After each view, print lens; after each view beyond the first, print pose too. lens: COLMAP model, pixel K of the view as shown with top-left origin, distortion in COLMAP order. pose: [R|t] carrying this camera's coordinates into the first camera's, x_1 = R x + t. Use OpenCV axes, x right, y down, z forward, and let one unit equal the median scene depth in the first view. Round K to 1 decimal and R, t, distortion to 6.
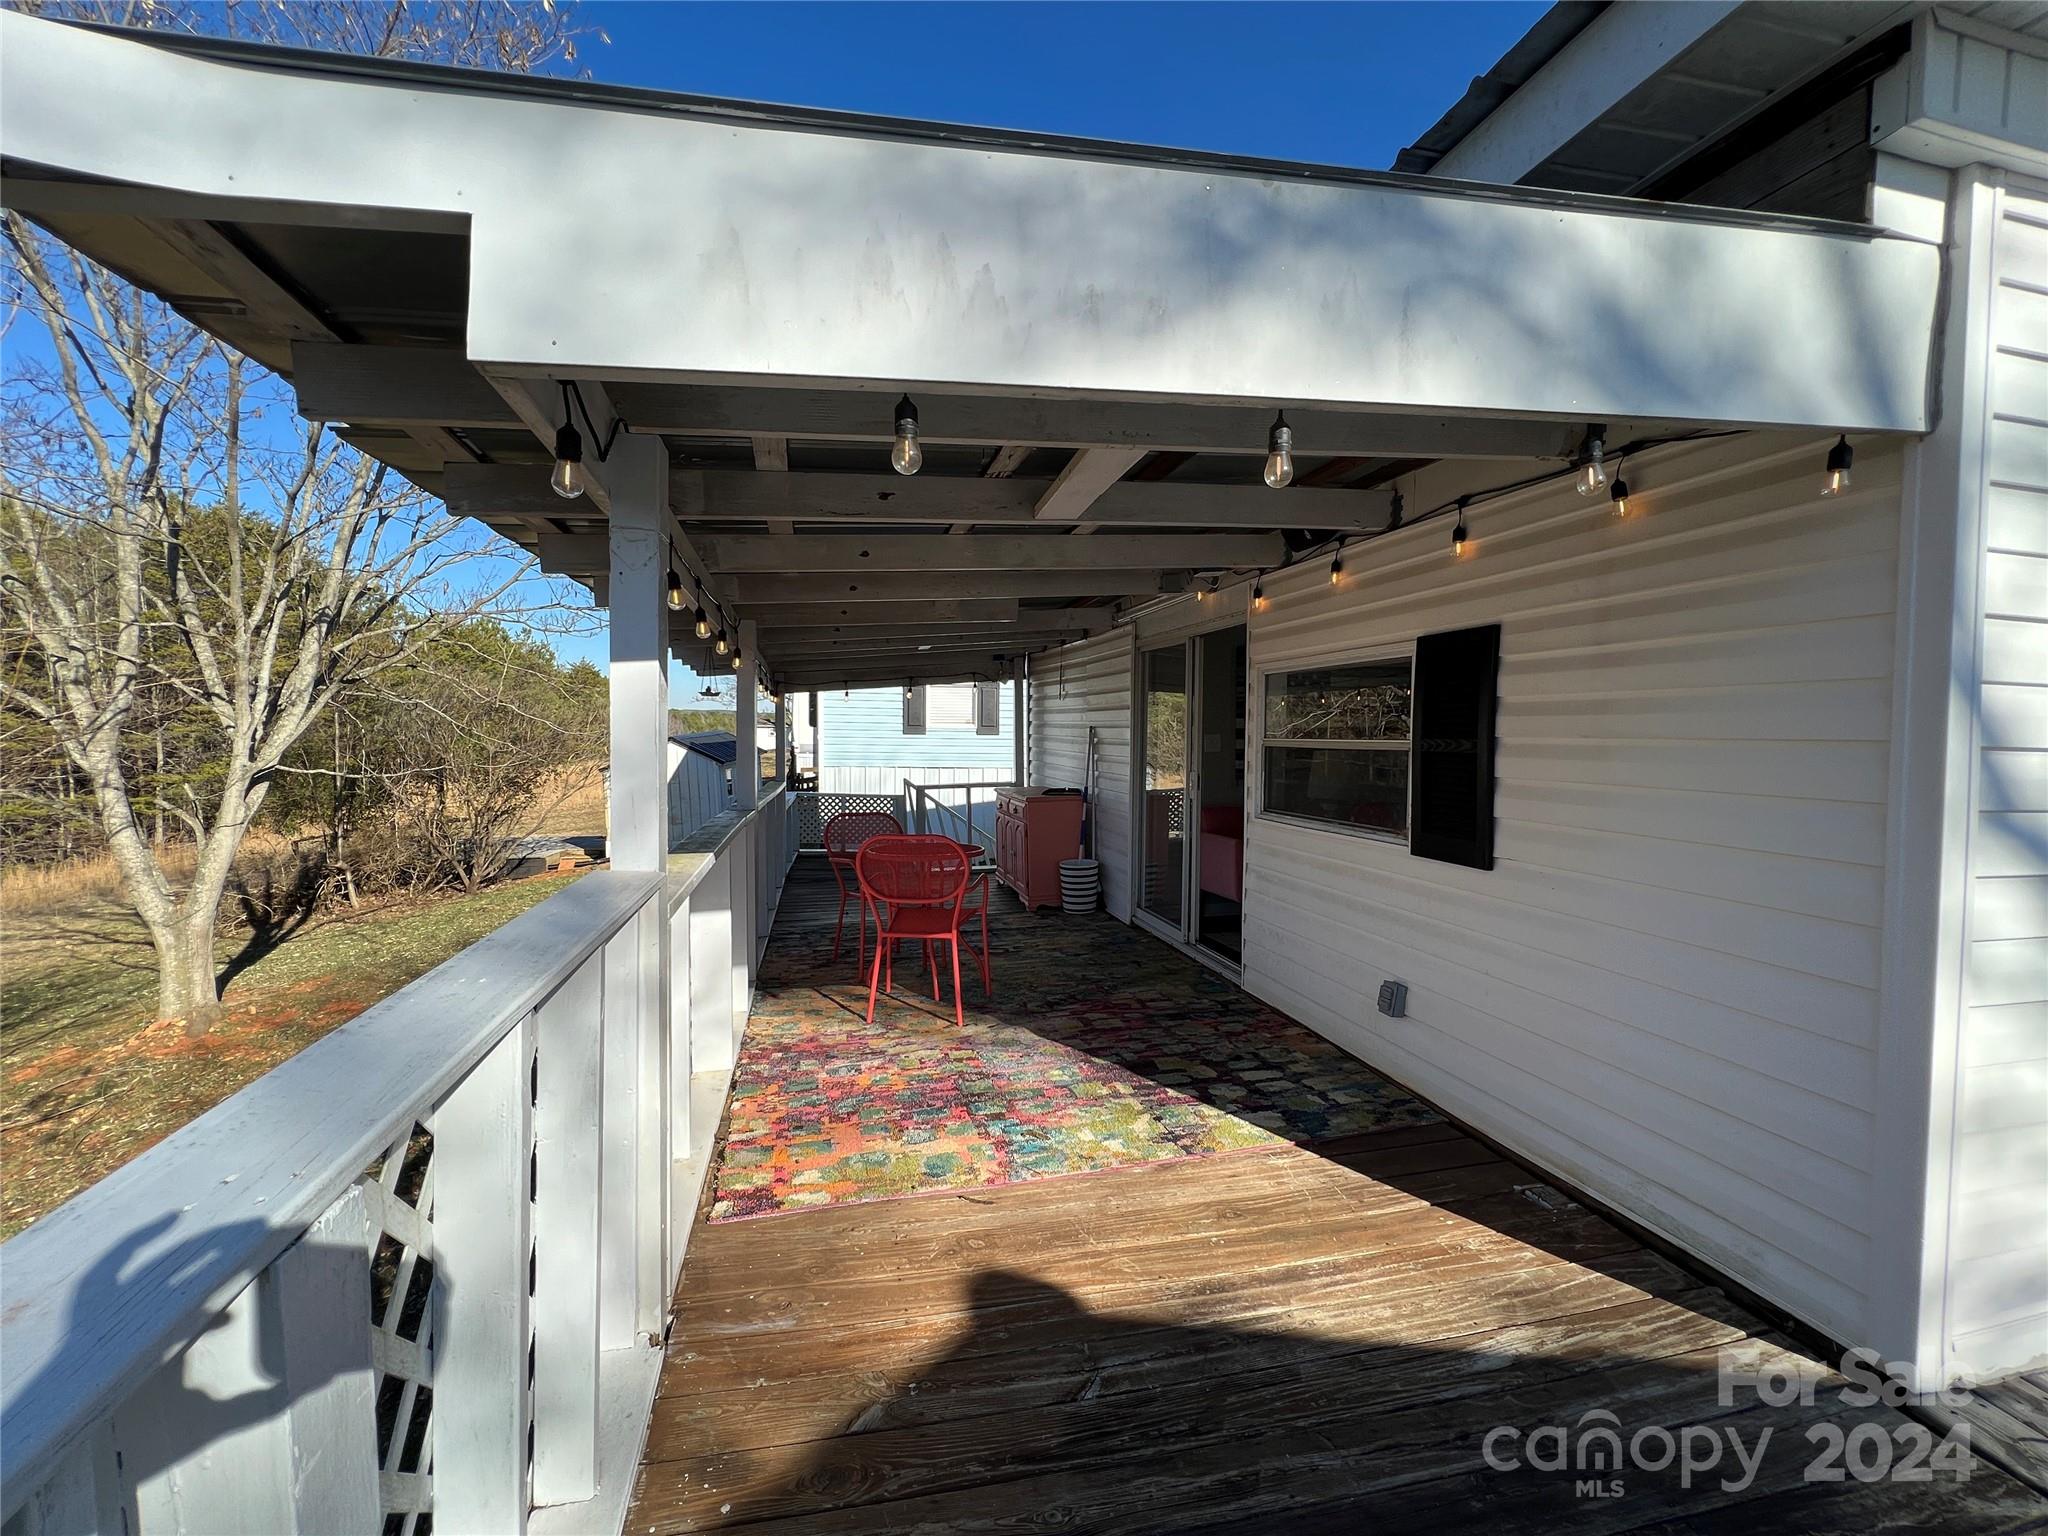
lens RADIAL K [[823.6, 0, 1023.4], [0, 823.6, 759.5], [0, 0, 1]] dist [-0.000628, 0.000289]
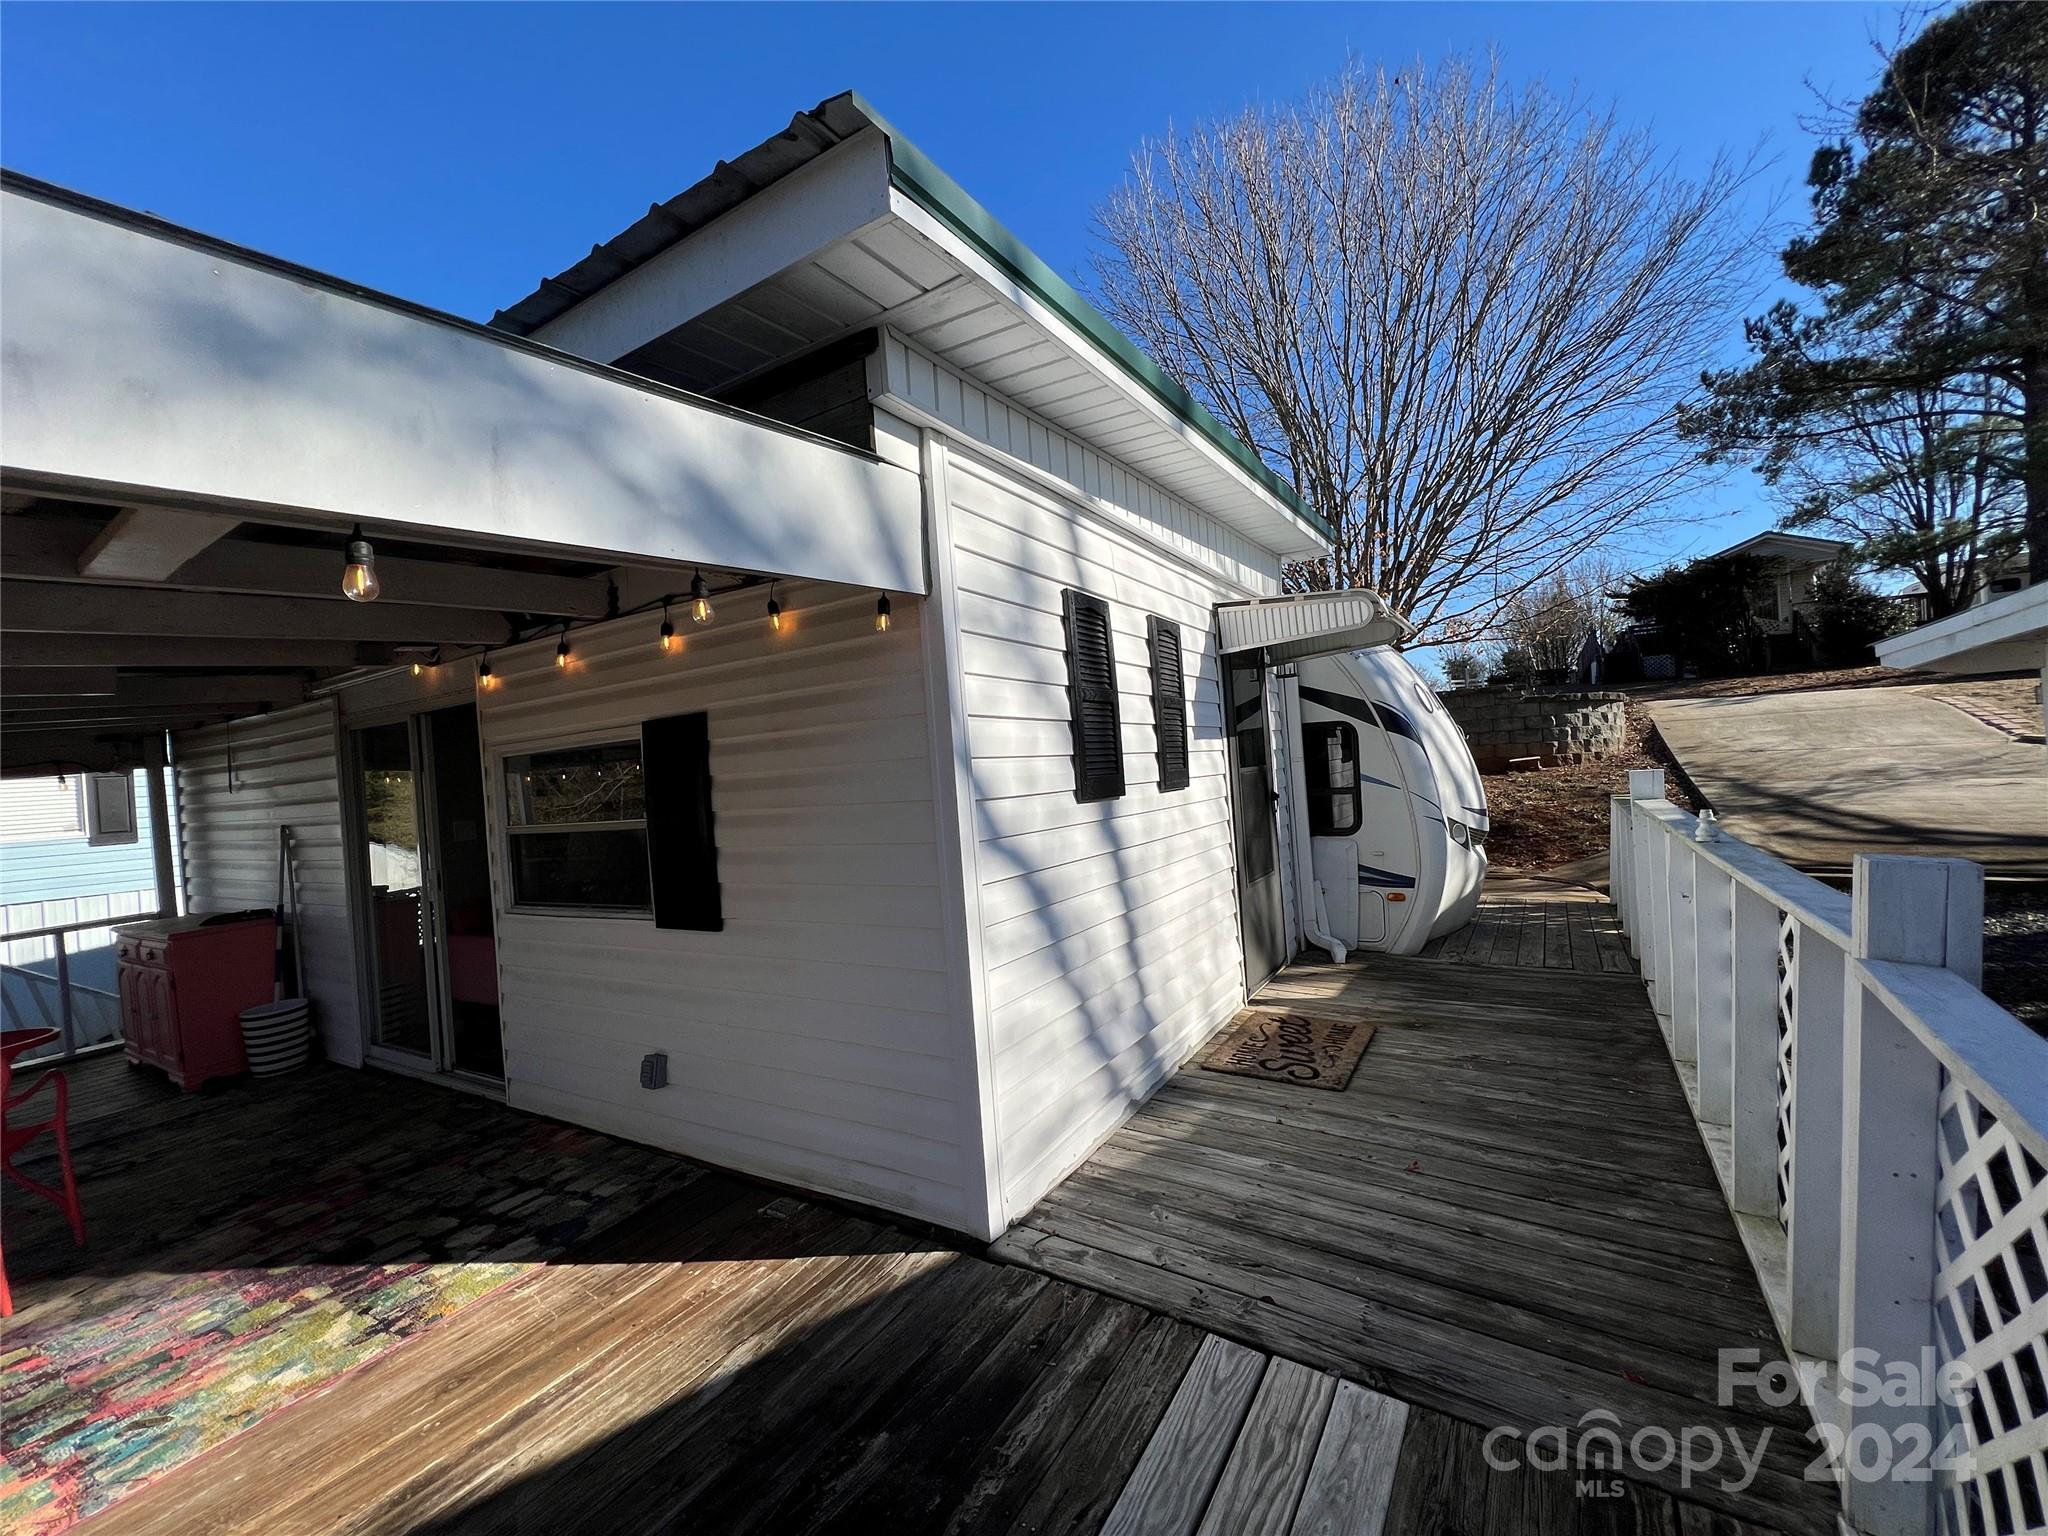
lens RADIAL K [[823.6, 0, 1025.6], [0, 823.6, 759.4], [0, 0, 1]] dist [-0.000628, 0.000289]
pose [[0.710942, -0.053151, 0.701240, 0.093098], [0.101466, 0.994459, -0.027495, -0.023469], [-0.695893, 0.090700, 0.712395, -0.102072]]
